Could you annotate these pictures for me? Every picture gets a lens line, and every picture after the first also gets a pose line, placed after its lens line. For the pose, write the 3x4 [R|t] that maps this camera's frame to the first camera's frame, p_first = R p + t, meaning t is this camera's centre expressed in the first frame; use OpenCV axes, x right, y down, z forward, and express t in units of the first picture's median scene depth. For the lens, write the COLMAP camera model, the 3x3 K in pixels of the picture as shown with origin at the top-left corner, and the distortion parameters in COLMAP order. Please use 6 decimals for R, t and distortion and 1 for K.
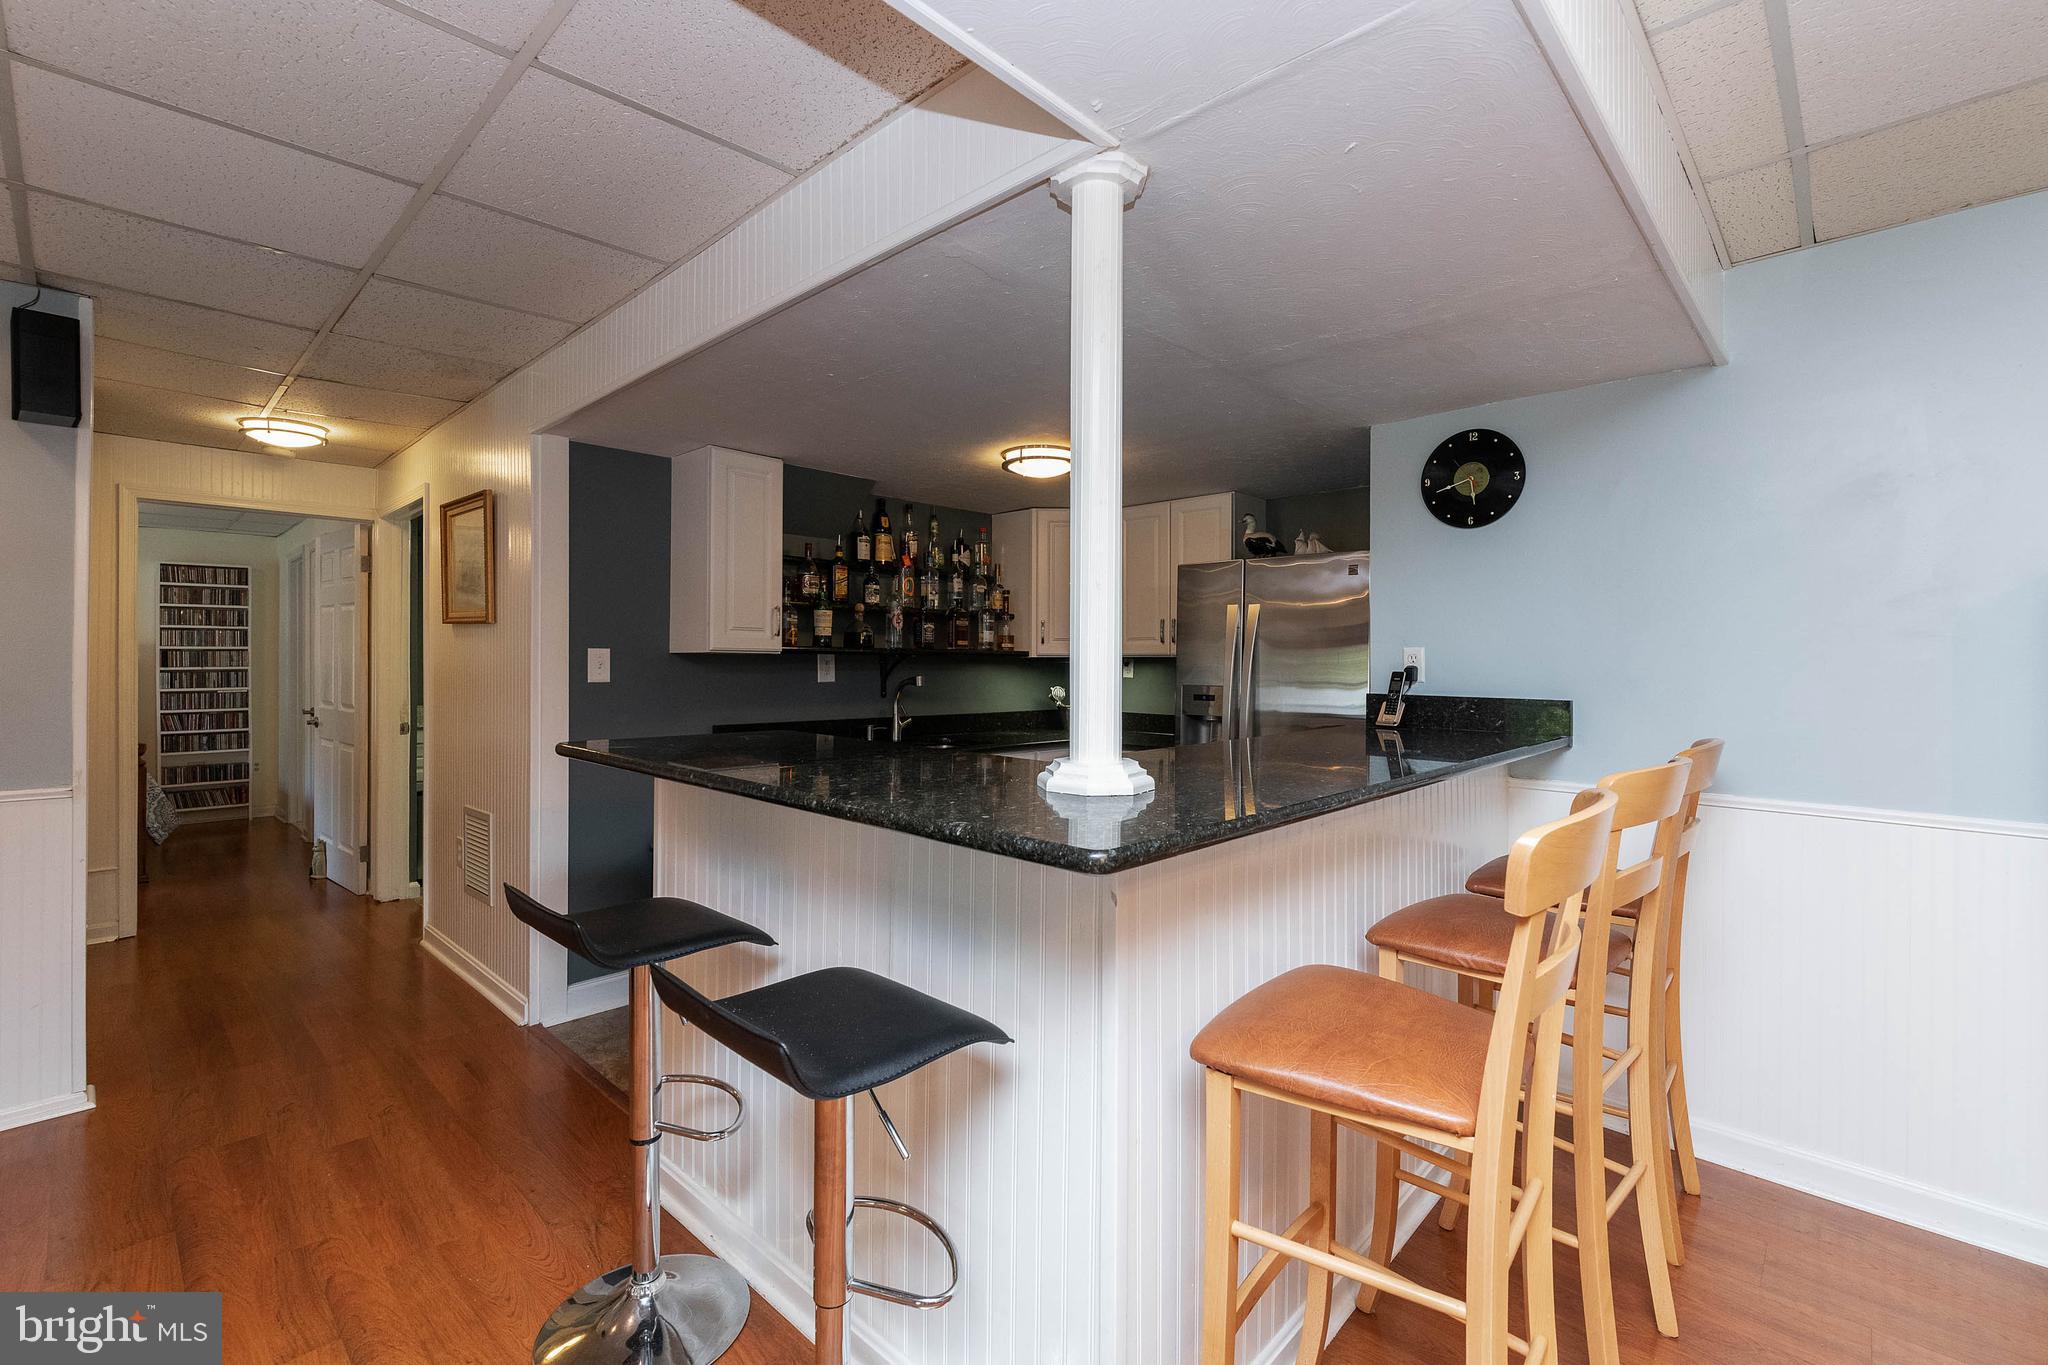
lens RADIAL K [[895.0, 0, 1001.7], [0, 895.0, 673.4], [0, 0, 1]] dist [0.000694, 0.000084]
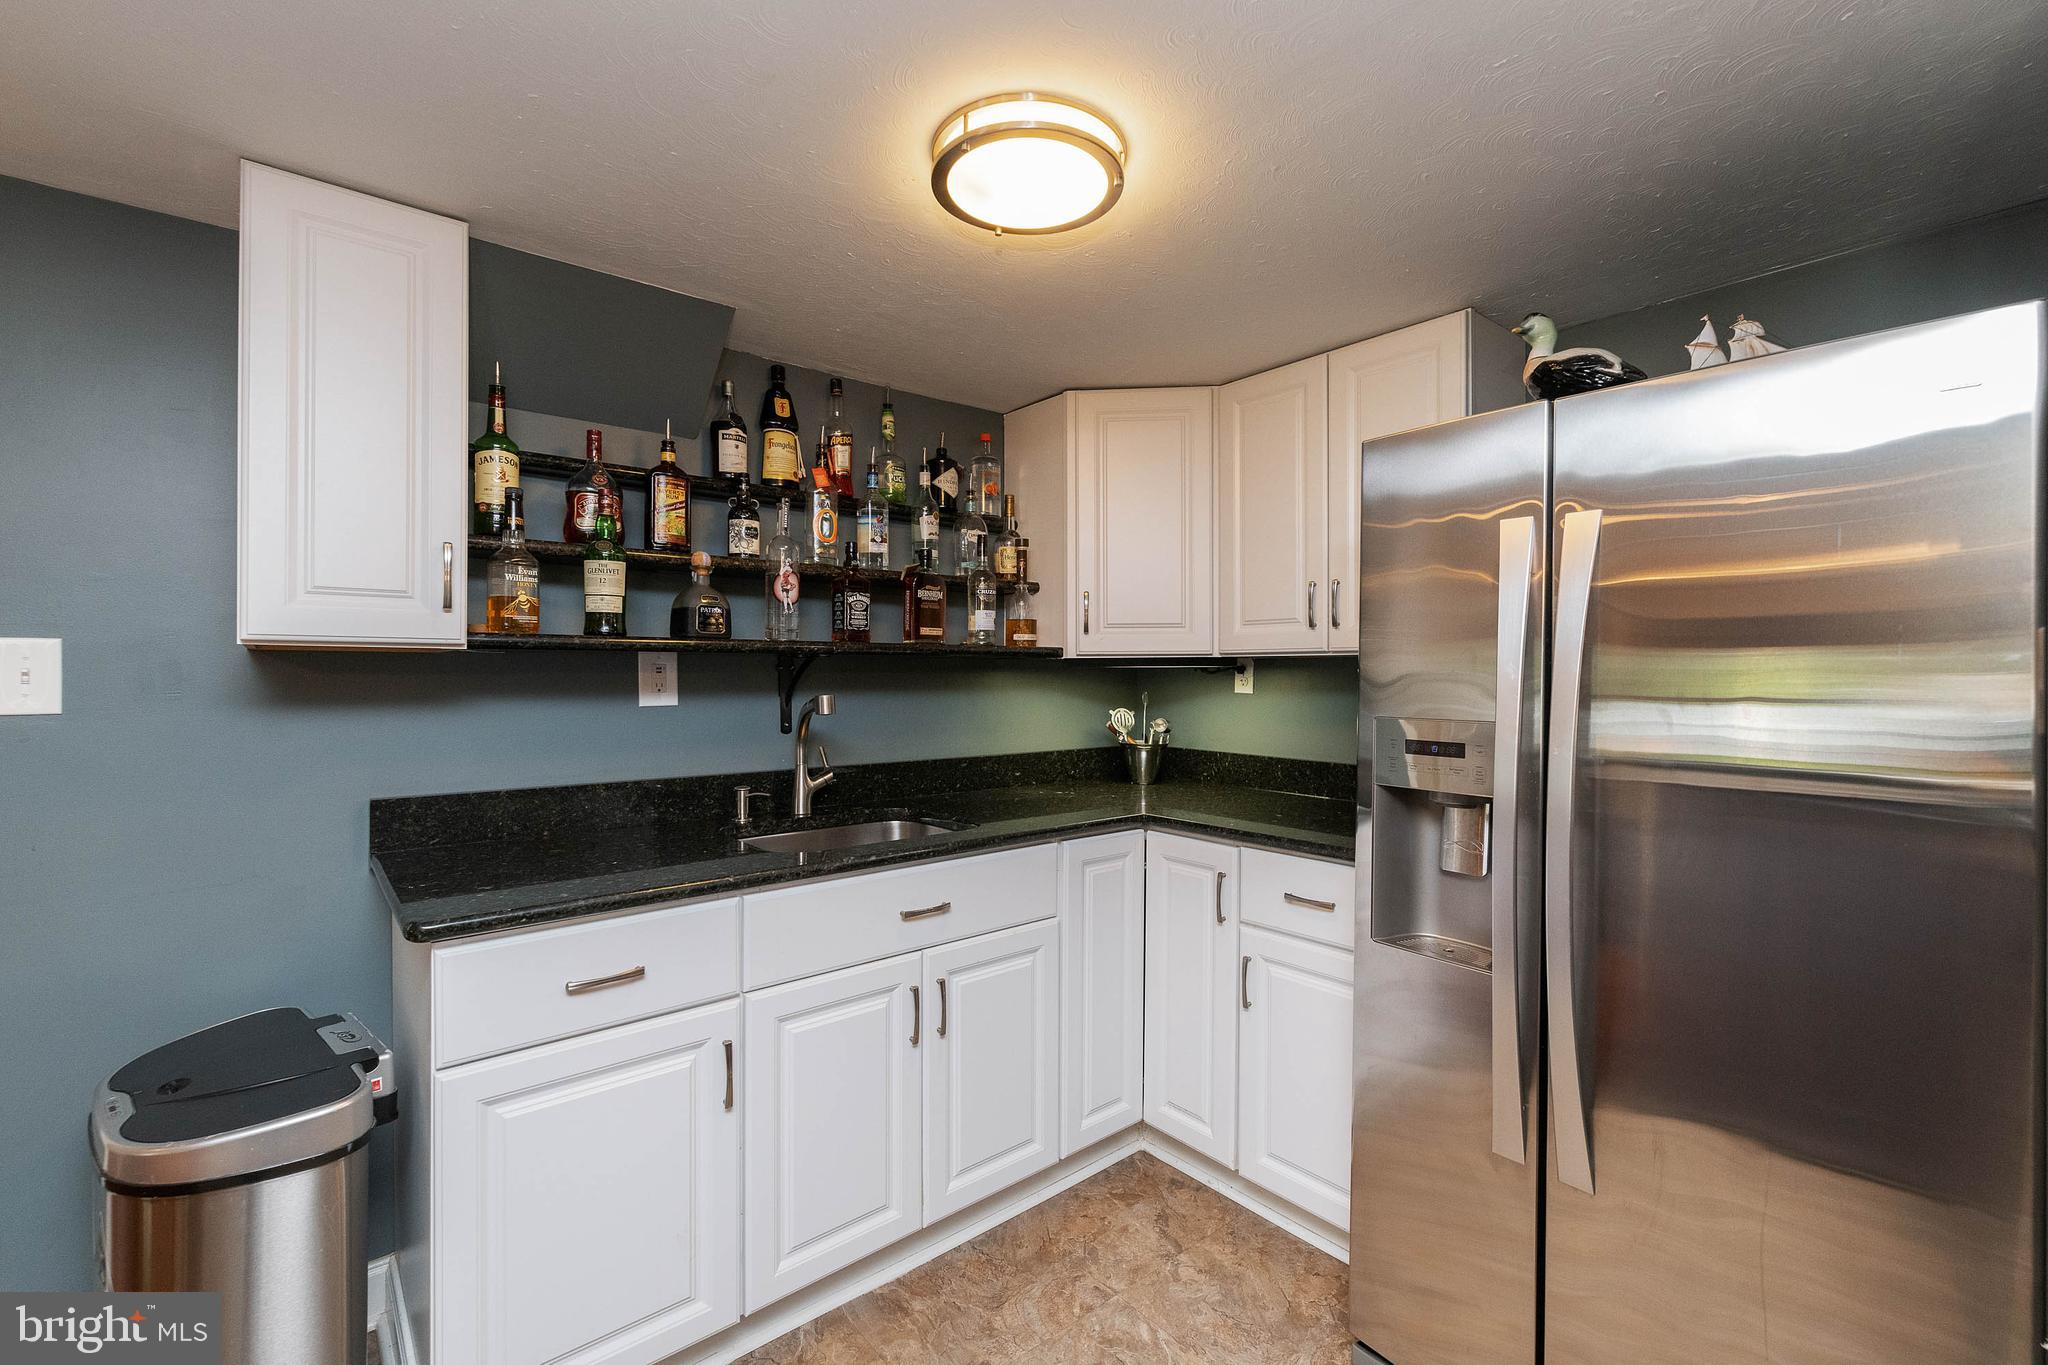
lens RADIAL K [[876.5, 0, 1022.1], [0, 876.5, 671.7], [0, 0, 1]] dist [0.001711, 0.000234]
pose [[0.994934, -0.005155, -0.100402, 0.064675], [0.003939, 0.999917, -0.012301, -0.003345], [0.100457, 0.011843, 0.994871, 0.490355]]
